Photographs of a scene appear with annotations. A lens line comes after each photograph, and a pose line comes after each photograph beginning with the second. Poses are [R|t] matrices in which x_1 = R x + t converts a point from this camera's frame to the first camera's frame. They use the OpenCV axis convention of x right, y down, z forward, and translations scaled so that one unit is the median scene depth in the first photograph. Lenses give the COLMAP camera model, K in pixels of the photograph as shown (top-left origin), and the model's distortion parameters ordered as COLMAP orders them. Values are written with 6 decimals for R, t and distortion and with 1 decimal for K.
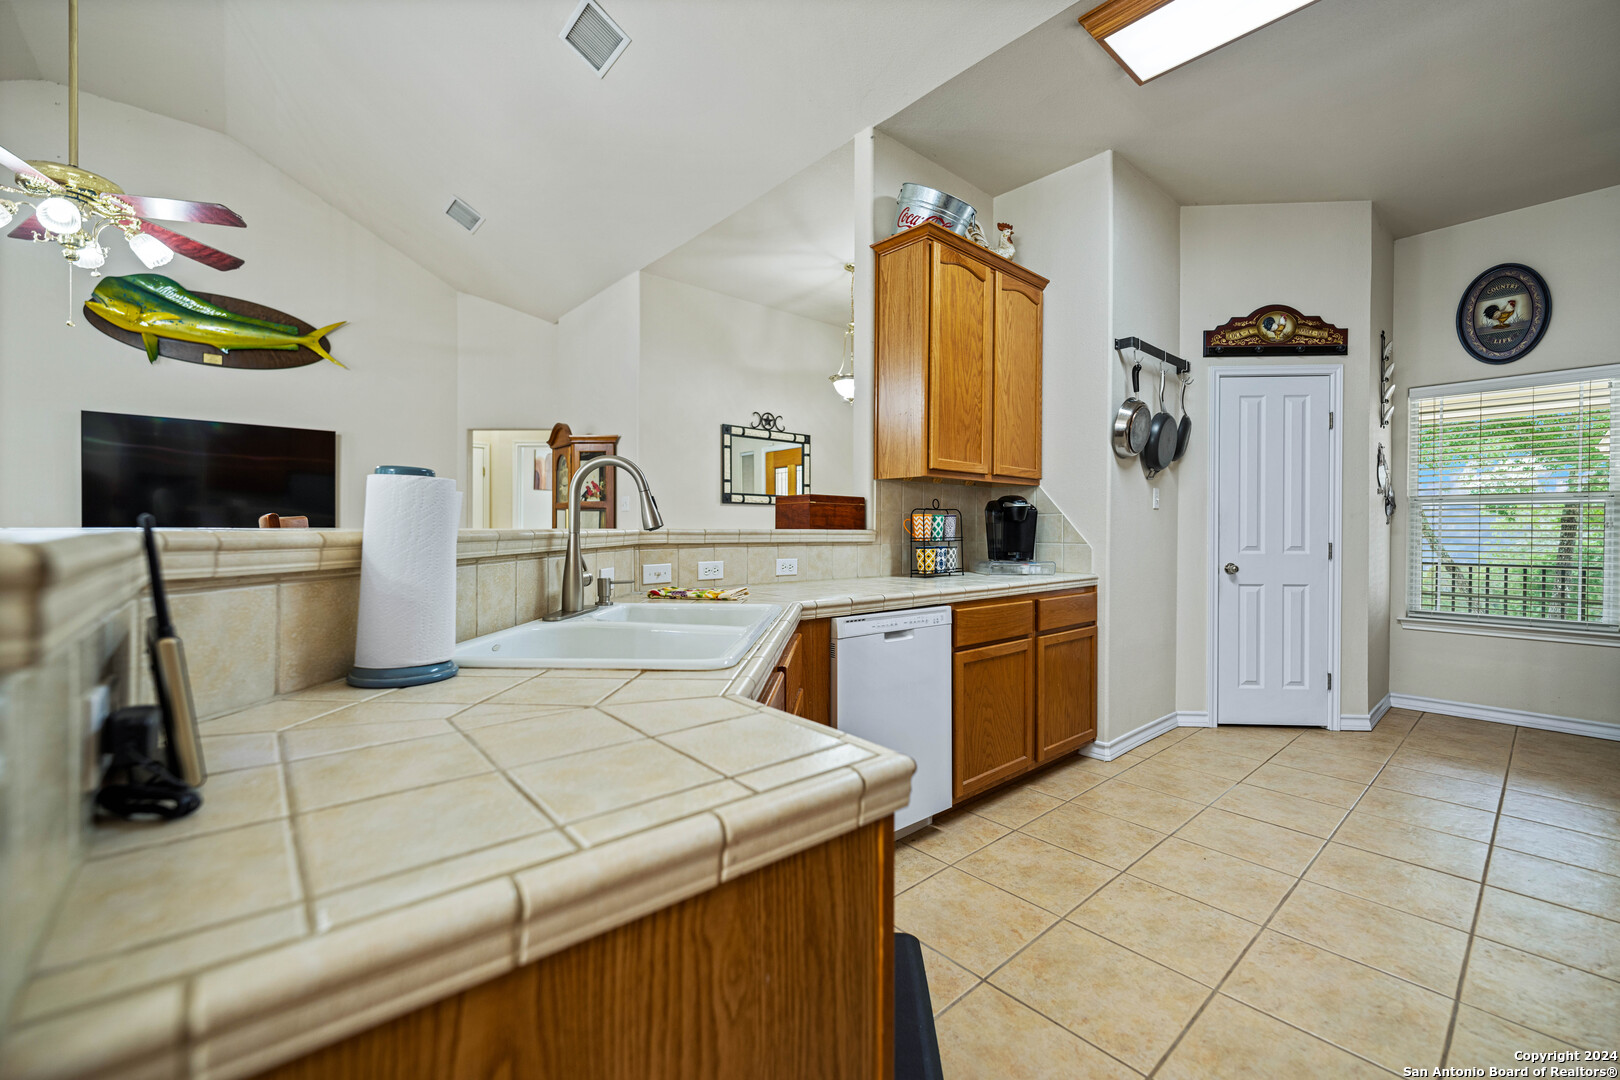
lens RADIAL K [[662.2, 0, 814.2], [0, 662.2, 532.5], [0, 0, 1]] dist [-0.001056, -0.000097]
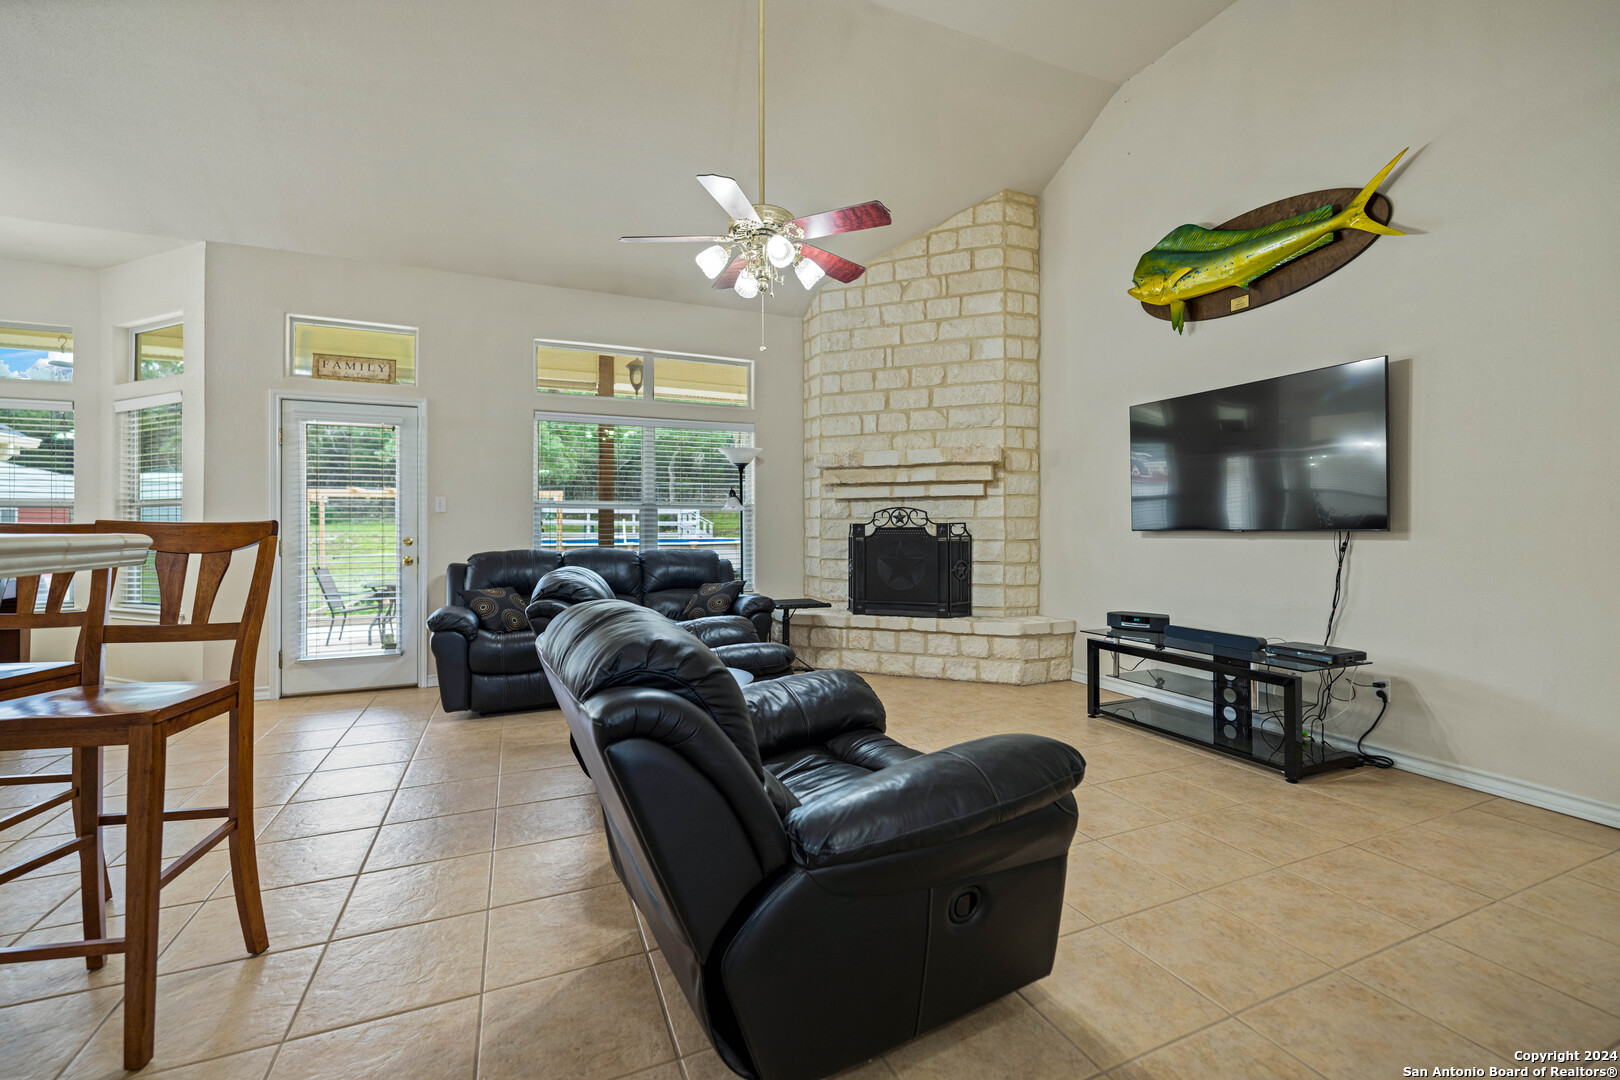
lens RADIAL K [[681.0, 0, 817.2], [0, 681.0, 530.2], [0, 0, 1]] dist [-0.000419, -0.000056]
pose [[-0.307514, -0.000623, -0.951543, -0.041677], [-0.002942, 0.999996, 0.000296, -0.006594], [0.951539, 0.002890, -0.307514, 1.029143]]
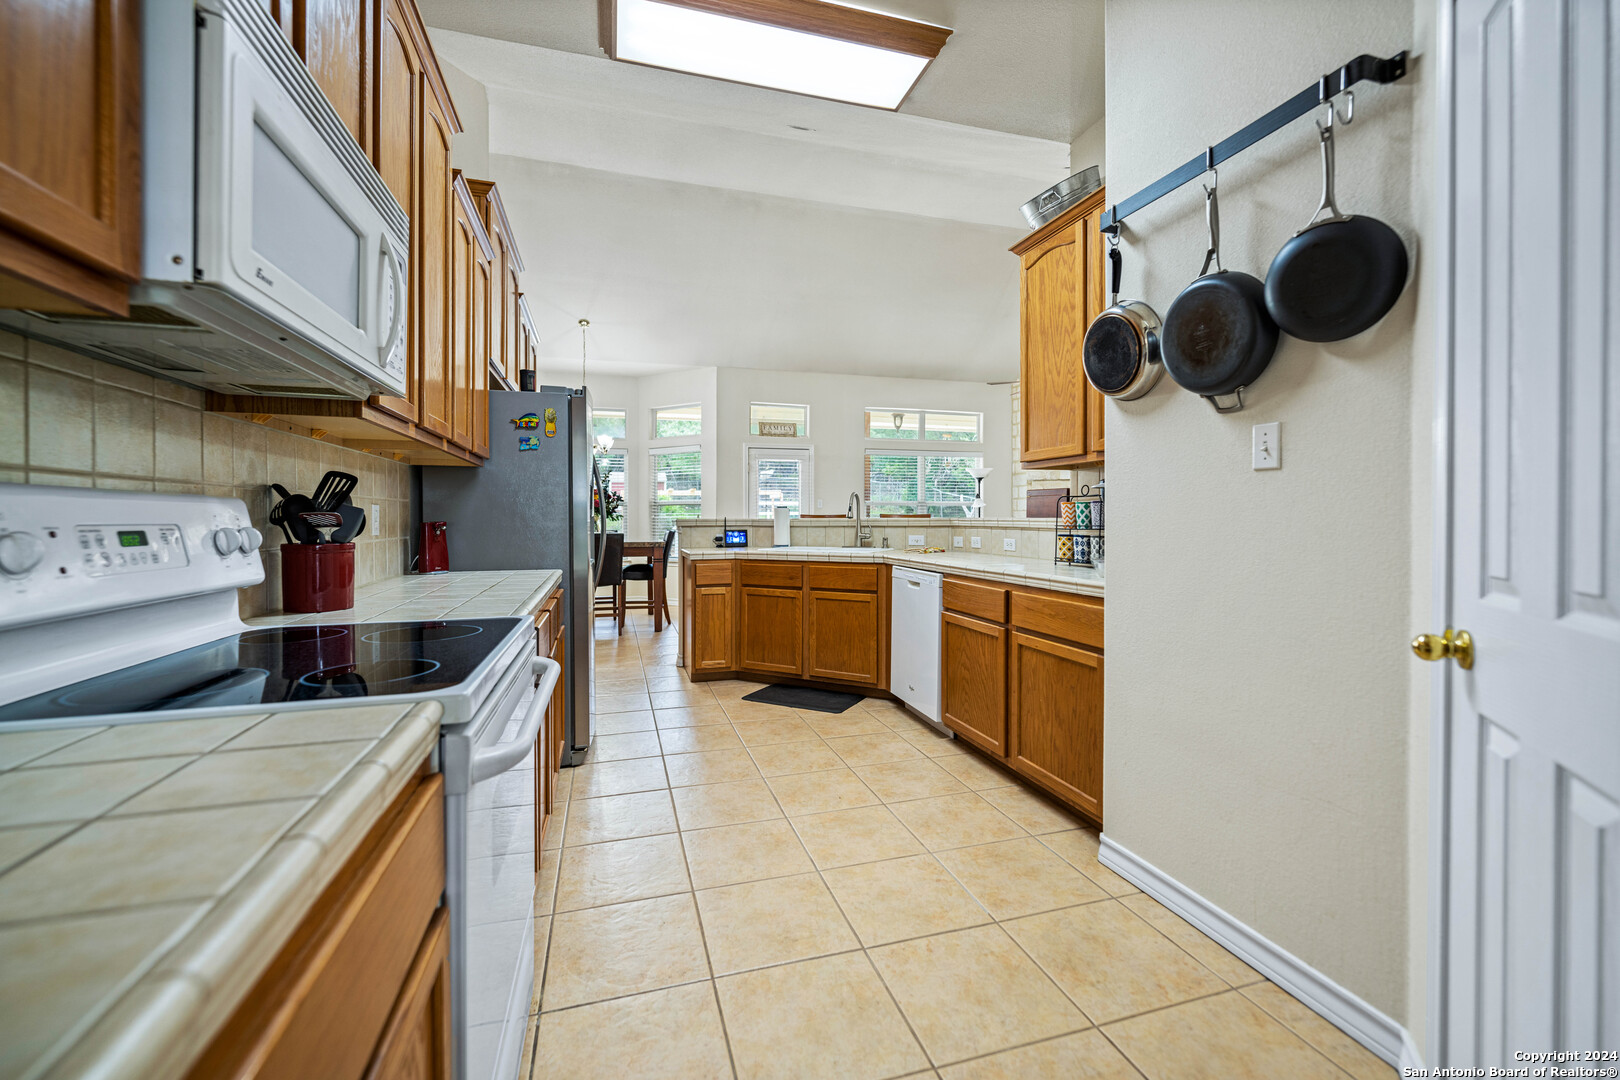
lens RADIAL K [[663.3, 0, 808.8], [0, 663.3, 520.1], [0, 0, 1]] dist [0.001003, -0.000046]
pose [[-0.420585, -0.000008, -0.907253, 1.004334], [-0.003197, 0.999994, 0.001473, -0.000375], [0.907248, 0.003520, -0.420582, 0.862410]]
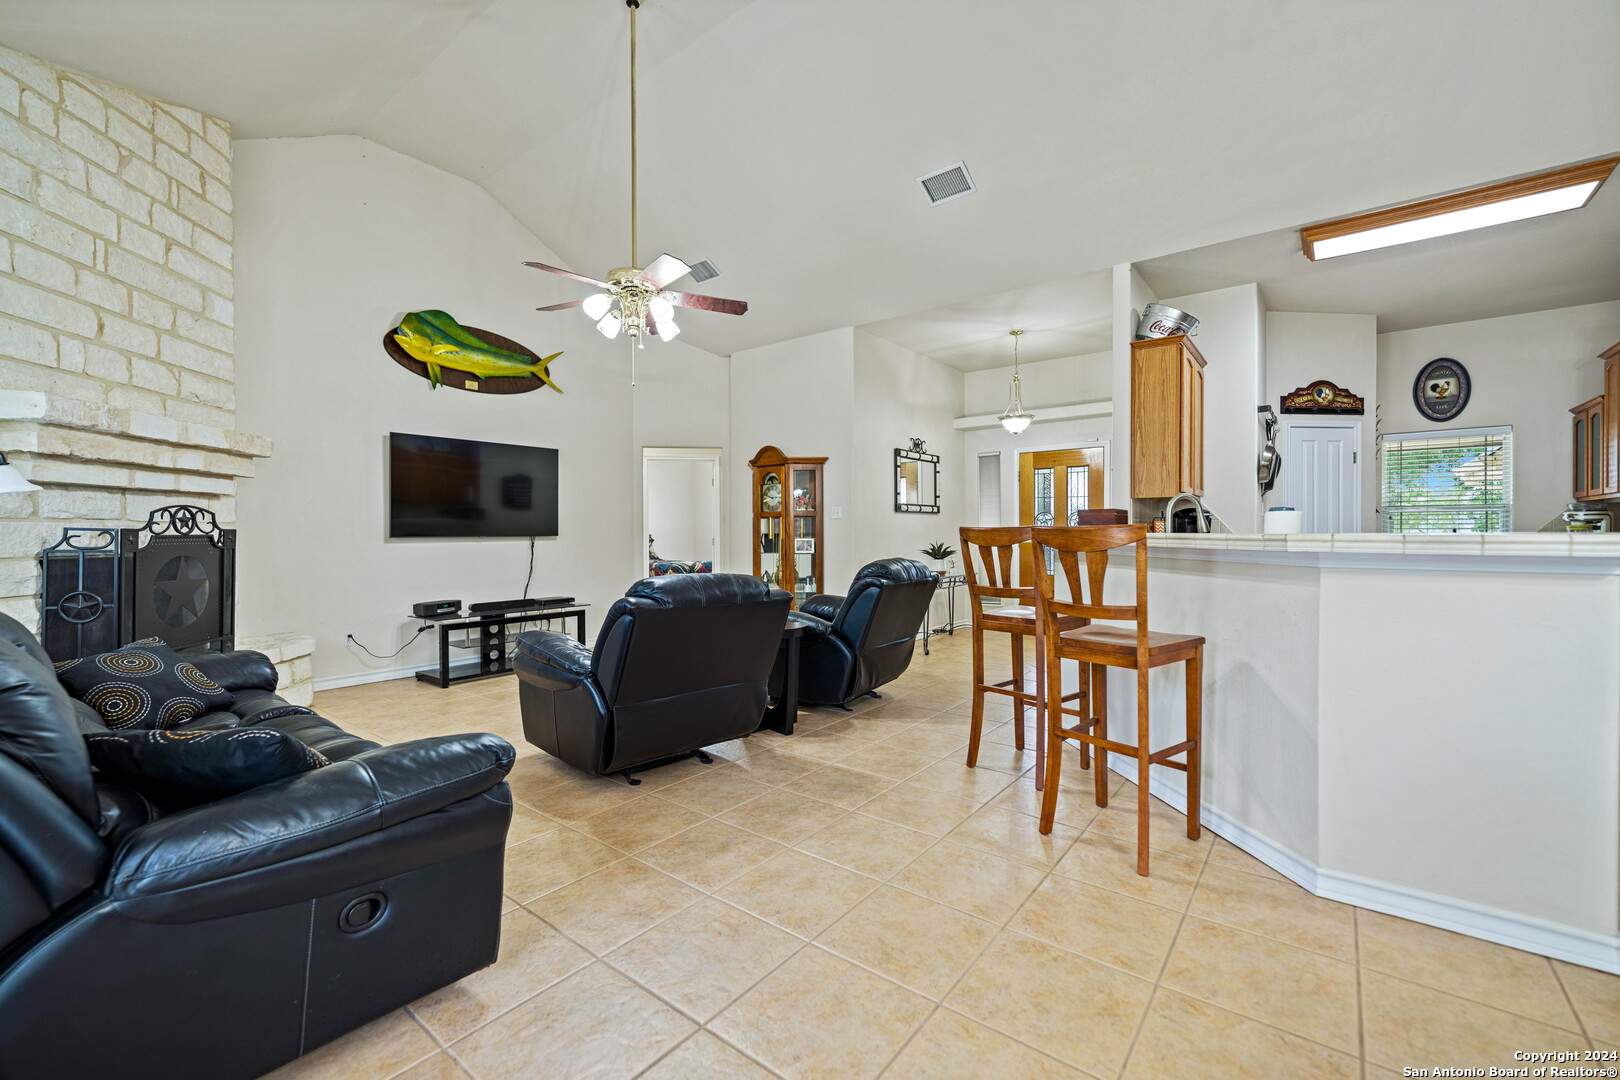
lens RADIAL K [[671.0, 0, 808.9], [0, 671.0, 534.4], [0, 0, 1]] dist [-0.001641, -0.000121]
pose [[0.983599, -0.009565, 0.180116, -0.727896], [0.009655, 0.999953, 0.000377, -0.005548], [-0.180111, 0.001368, 0.983645, -0.288326]]
